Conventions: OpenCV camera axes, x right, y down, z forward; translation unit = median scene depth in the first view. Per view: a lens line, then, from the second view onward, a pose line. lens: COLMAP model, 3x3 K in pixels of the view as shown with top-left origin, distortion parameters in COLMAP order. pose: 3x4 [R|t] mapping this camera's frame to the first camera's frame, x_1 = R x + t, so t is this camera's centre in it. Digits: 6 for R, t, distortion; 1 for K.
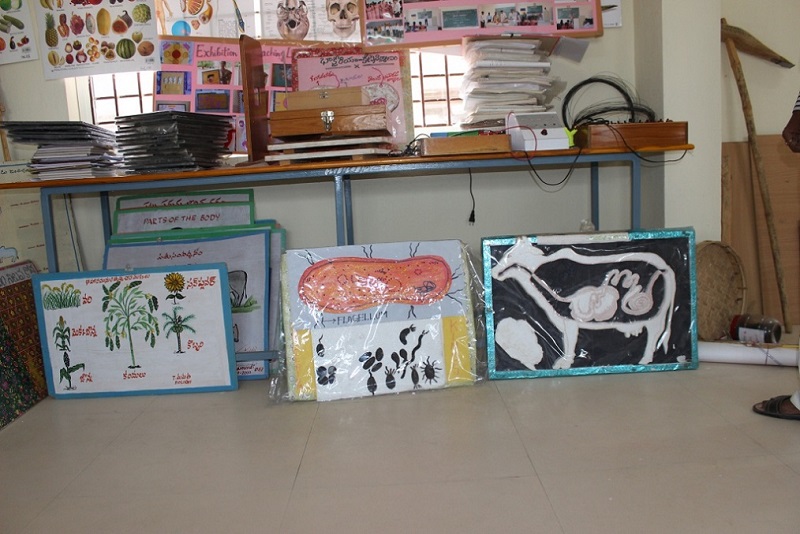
lens RADIAL K [[664.1, 0, 400.5], [0, 664.1, 271.8], [0, 0, 1]] dist [-0.162347, 0.137956]
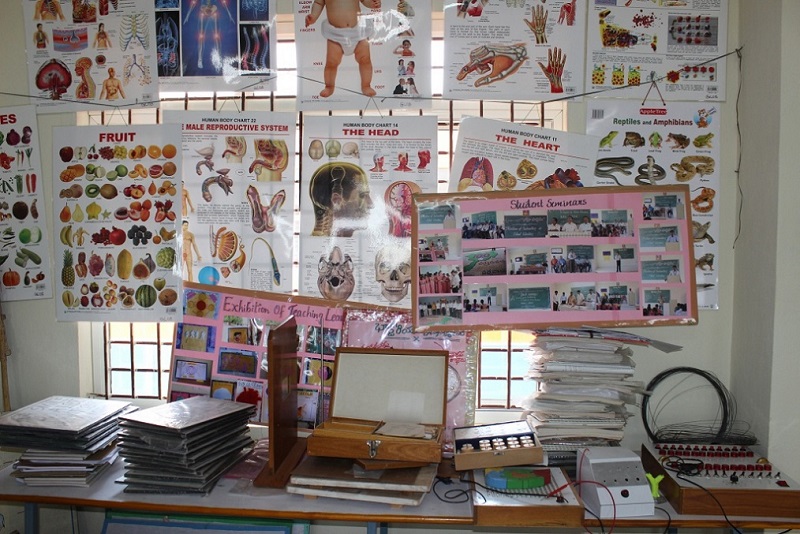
lens RADIAL K [[664.9, 0, 401.4], [0, 664.9, 245.5], [0, 0, 1]] dist [-0.140670, 0.095999]
pose [[0.995294, 0.064386, -0.072415, -0.016751], [-0.072906, 0.989856, -0.121944, -0.341251], [0.063829, 0.126650, 0.989892, 0.123313]]
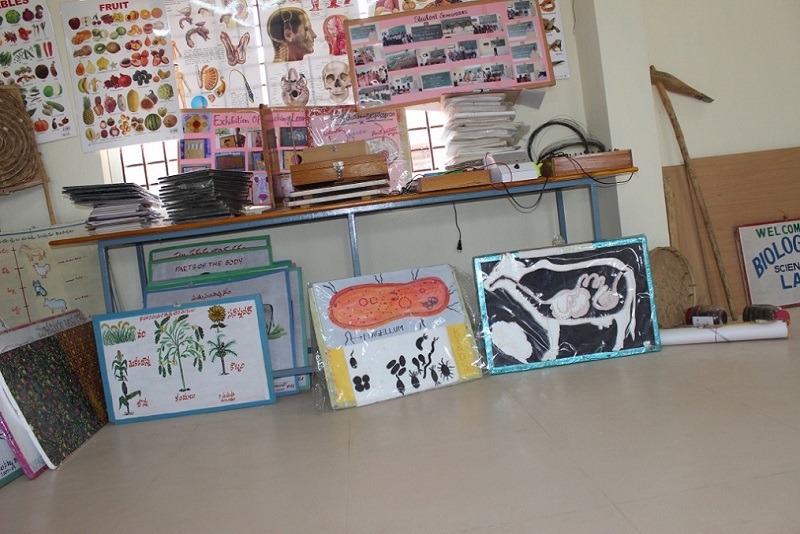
lens RADIAL K [[664.1, 0, 400.5], [0, 664.1, 271.8], [0, 0, 1]] dist [-0.162347, 0.137956]
pose [[0.995898, -0.075721, 0.049530, -0.061304], [0.079838, 0.992984, -0.087228, 0.061214], [-0.042577, 0.090824, 0.994956, -0.167351]]
